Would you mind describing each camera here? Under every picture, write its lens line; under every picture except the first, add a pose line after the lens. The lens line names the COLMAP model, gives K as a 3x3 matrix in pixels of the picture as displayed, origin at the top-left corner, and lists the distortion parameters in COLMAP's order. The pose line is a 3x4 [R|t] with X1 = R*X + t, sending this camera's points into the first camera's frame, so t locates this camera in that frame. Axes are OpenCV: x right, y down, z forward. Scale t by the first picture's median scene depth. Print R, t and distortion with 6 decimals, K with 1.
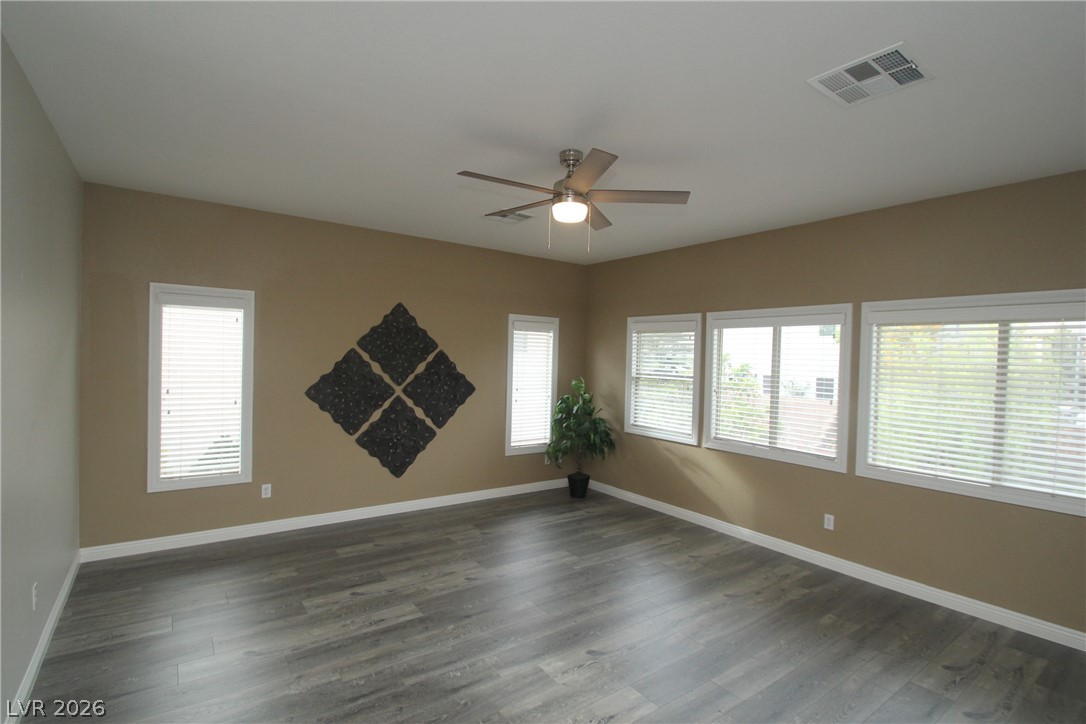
lens RADIAL K [[512.1, 0, 548.4], [0, 512.1, 363.4], [0, 0, 1]] dist [0.001637, -0.013085]
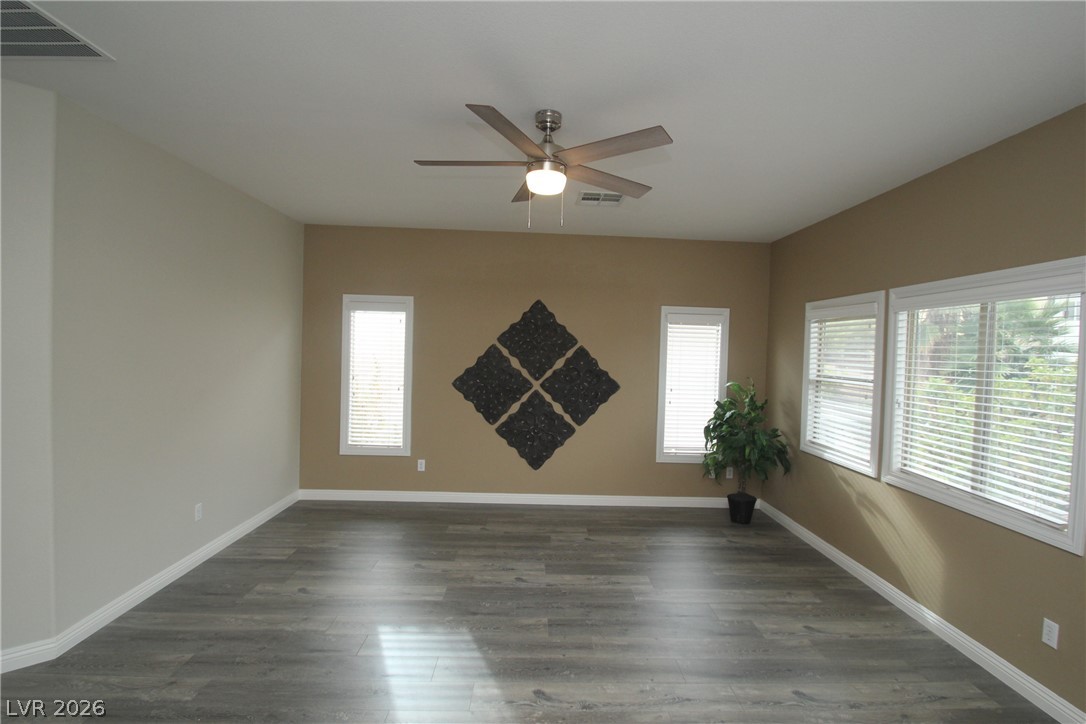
lens RADIAL K [[512.1, 0, 548.4], [0, 512.1, 363.4], [0, 0, 1]] dist [0.001637, -0.013085]
pose [[0.830342, 0.013109, -0.557100, 0.307059], [-0.014435, 0.999894, 0.002012, 0.006929], [0.557067, 0.006371, 0.830443, 0.161111]]
